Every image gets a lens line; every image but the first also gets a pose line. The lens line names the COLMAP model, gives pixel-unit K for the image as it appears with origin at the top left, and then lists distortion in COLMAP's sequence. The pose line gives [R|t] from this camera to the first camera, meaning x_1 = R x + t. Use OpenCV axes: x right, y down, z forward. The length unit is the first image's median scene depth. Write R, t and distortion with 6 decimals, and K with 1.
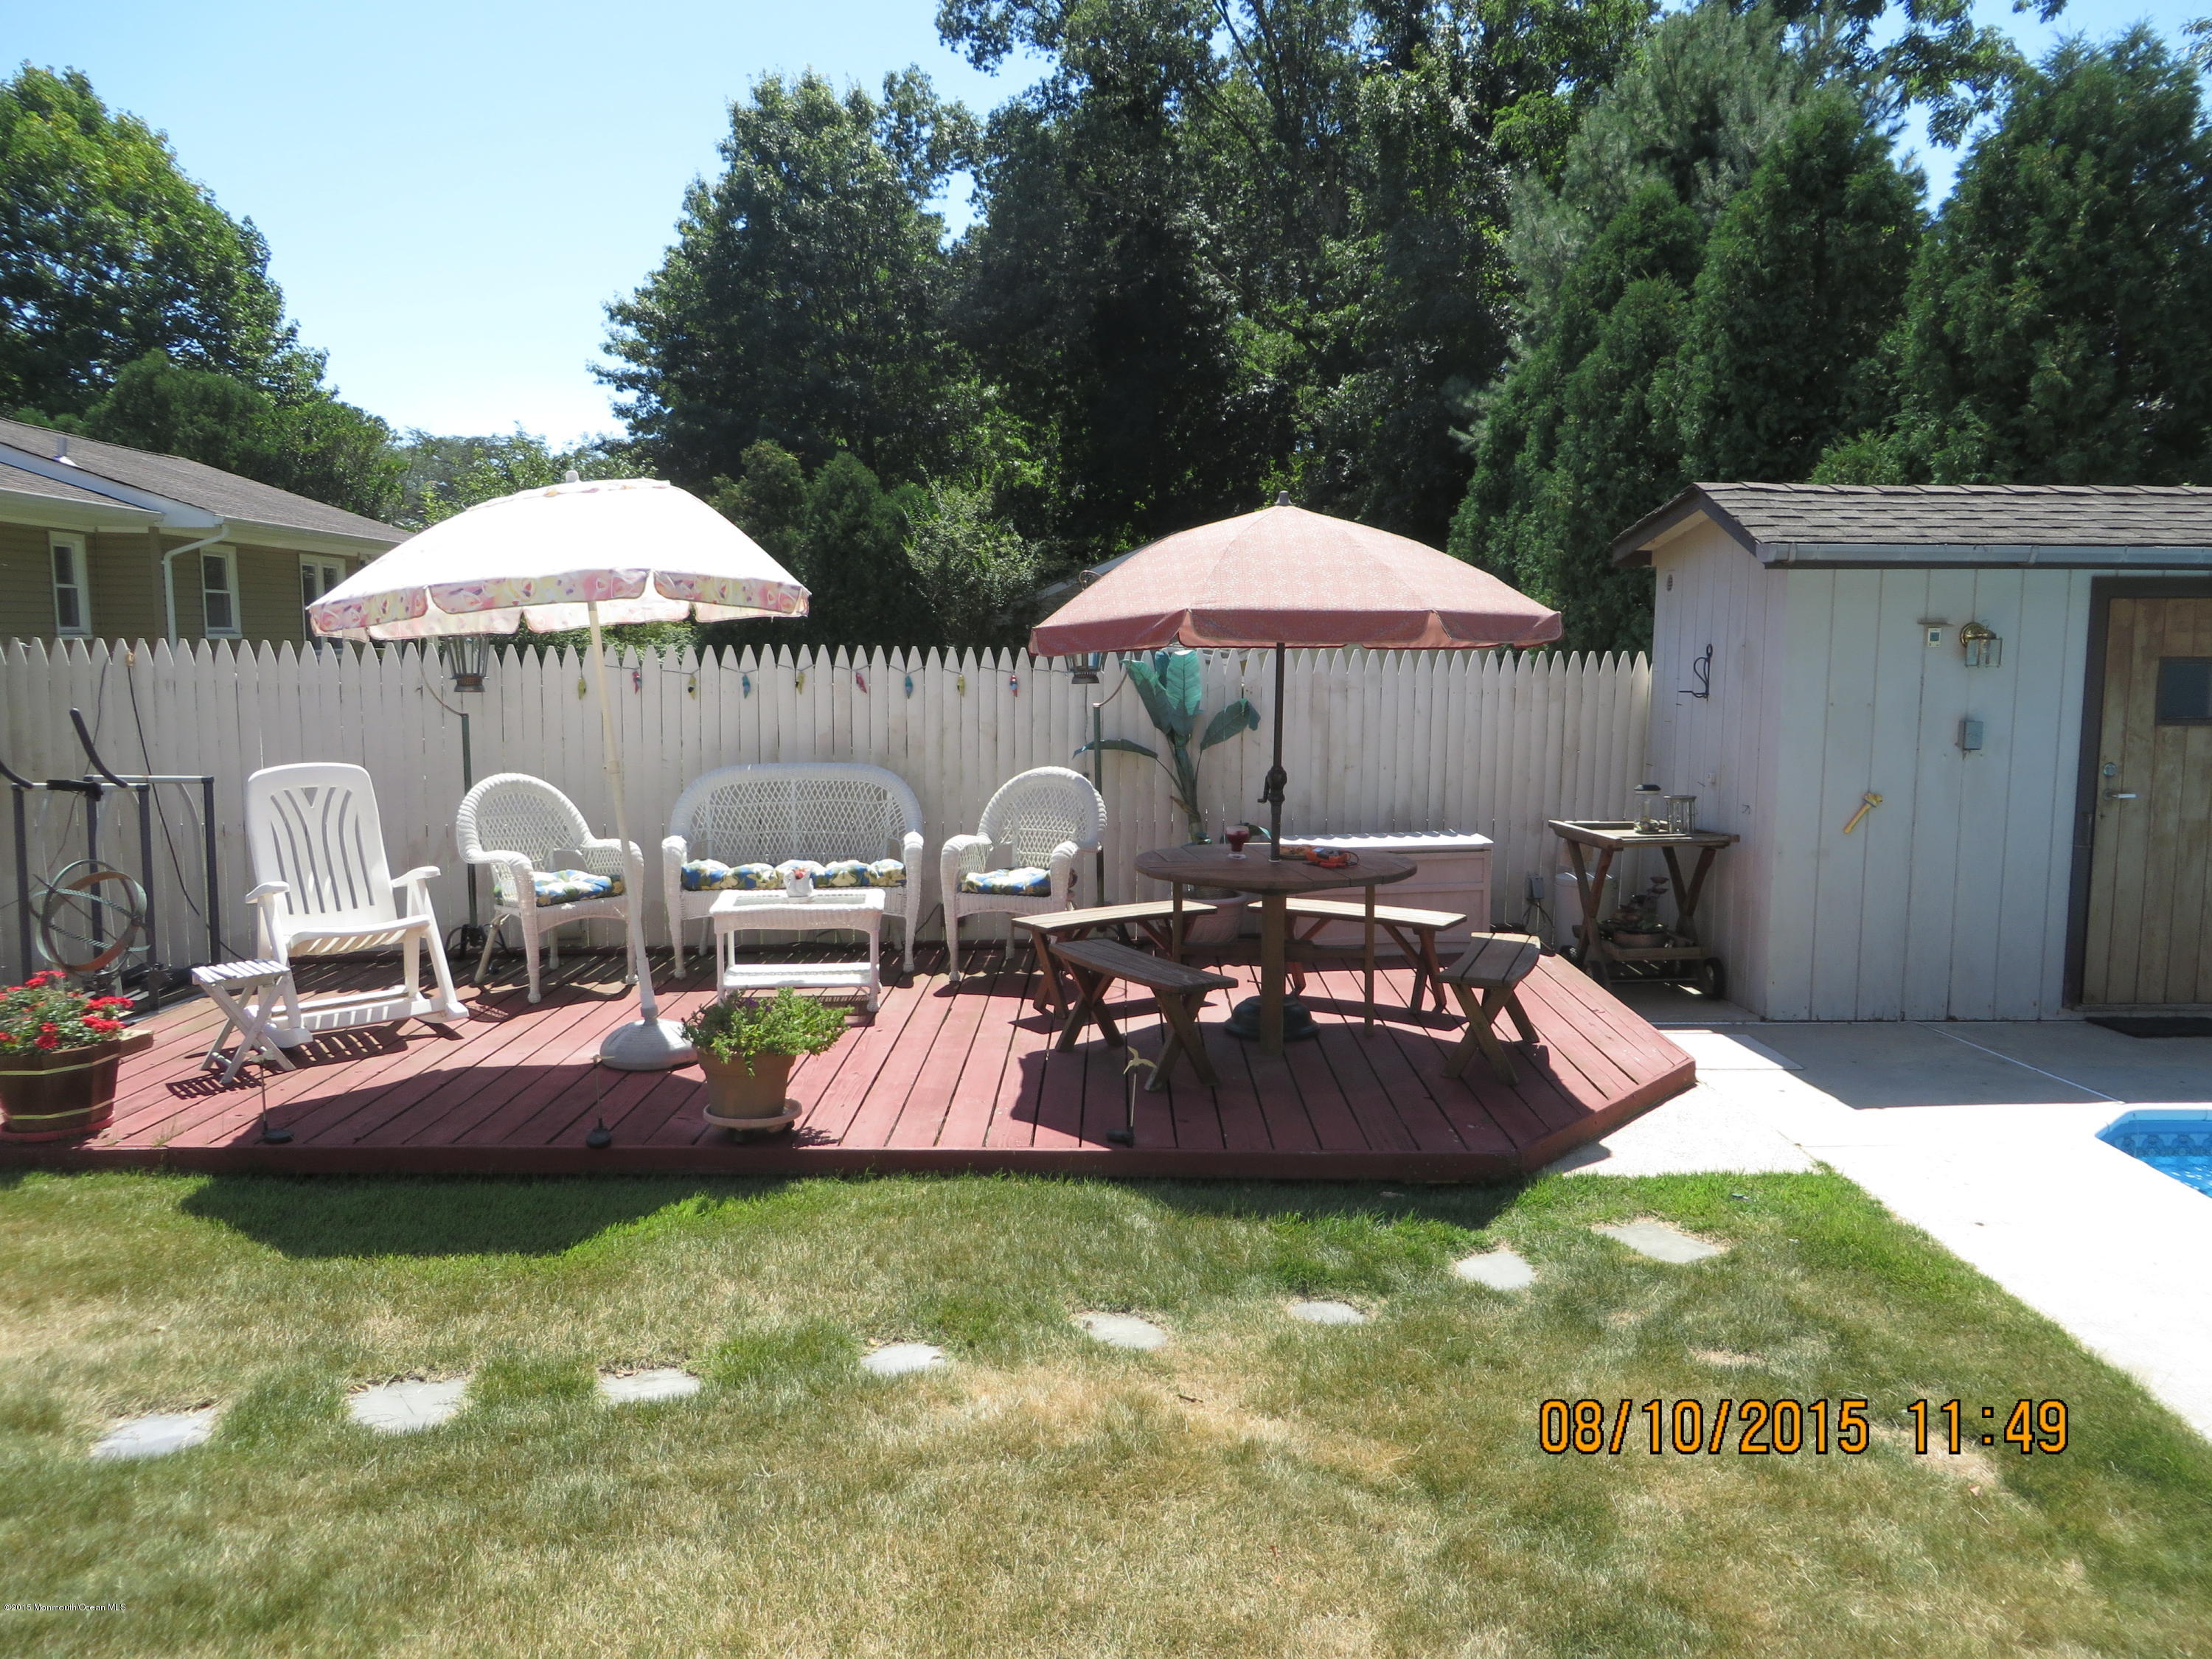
lens RADIAL K [[1608.8, 0, 1093.6], [0, 1608.8, 831.0], [0, 0, 1]] dist [-0.037323, 0.006665]
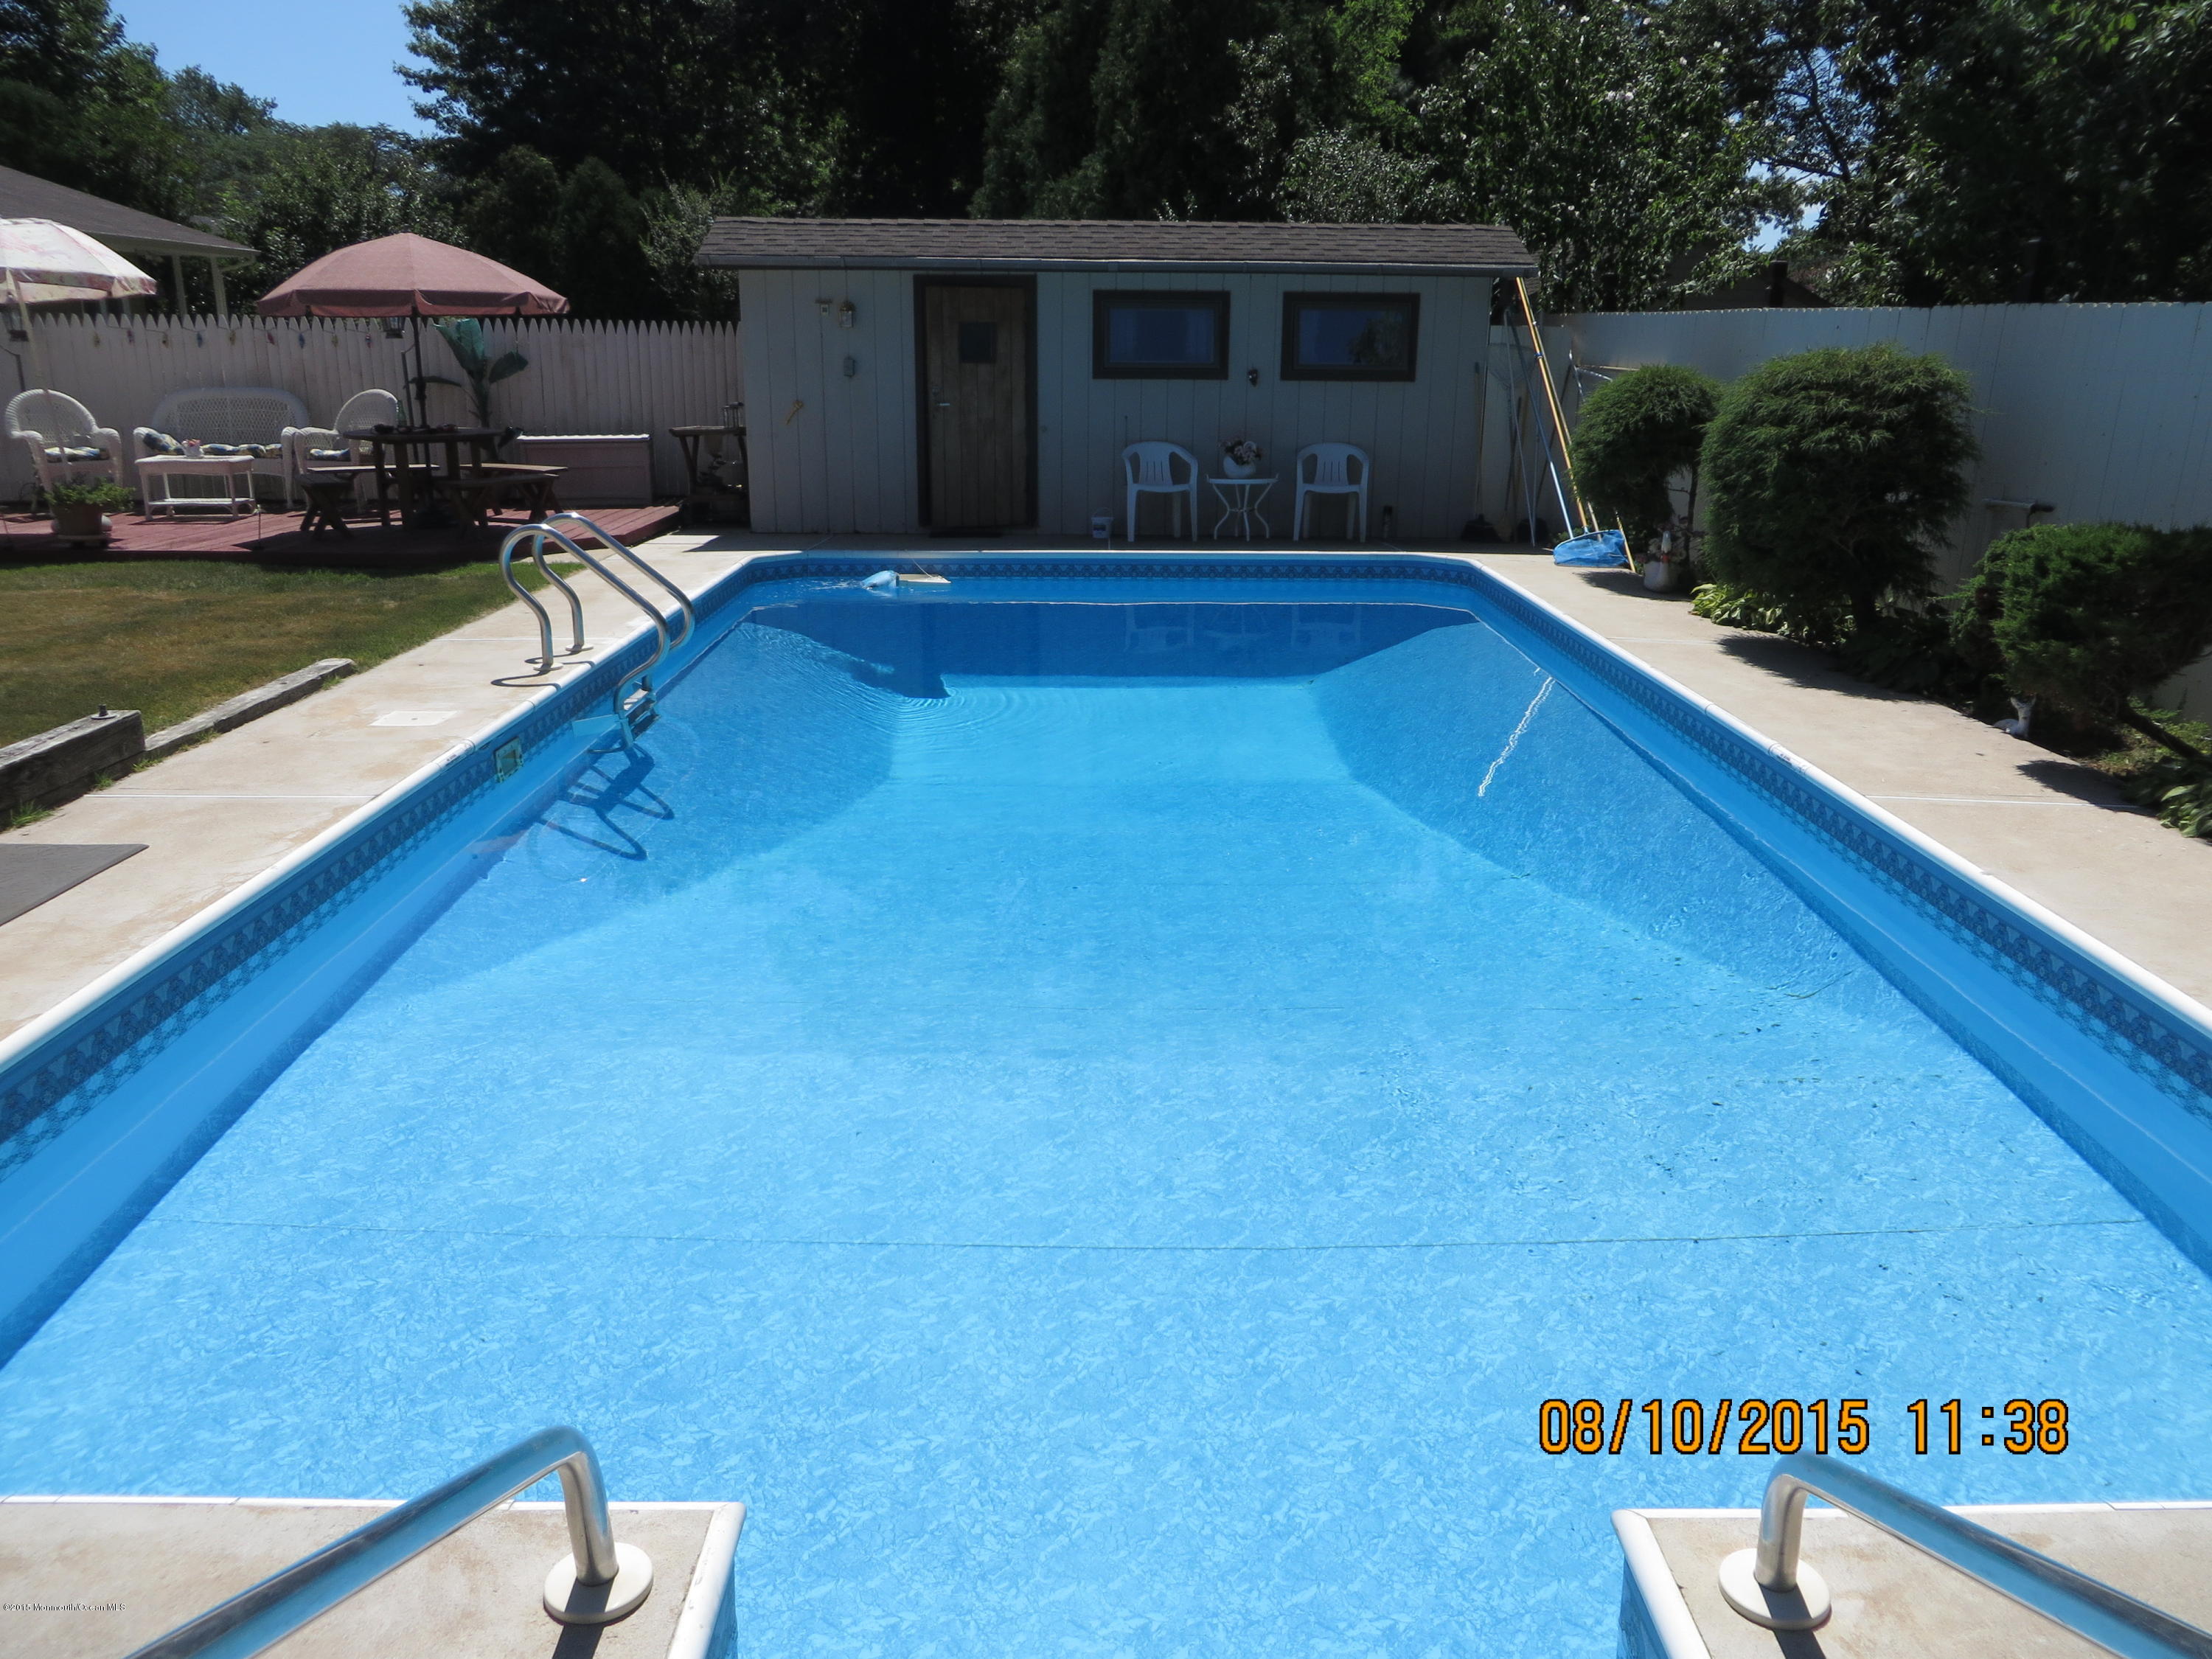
lens RADIAL K [[1608.8, 0, 1118.1], [0, 1608.8, 818.8], [0, 0, 1]] dist [-0.037323, 0.006665]
pose [[0.999552, 0.003499, 0.029735, 0.670382], [-0.008488, 0.985518, 0.169357, 0.109495], [-0.028712, -0.169533, 0.985106, -0.714401]]
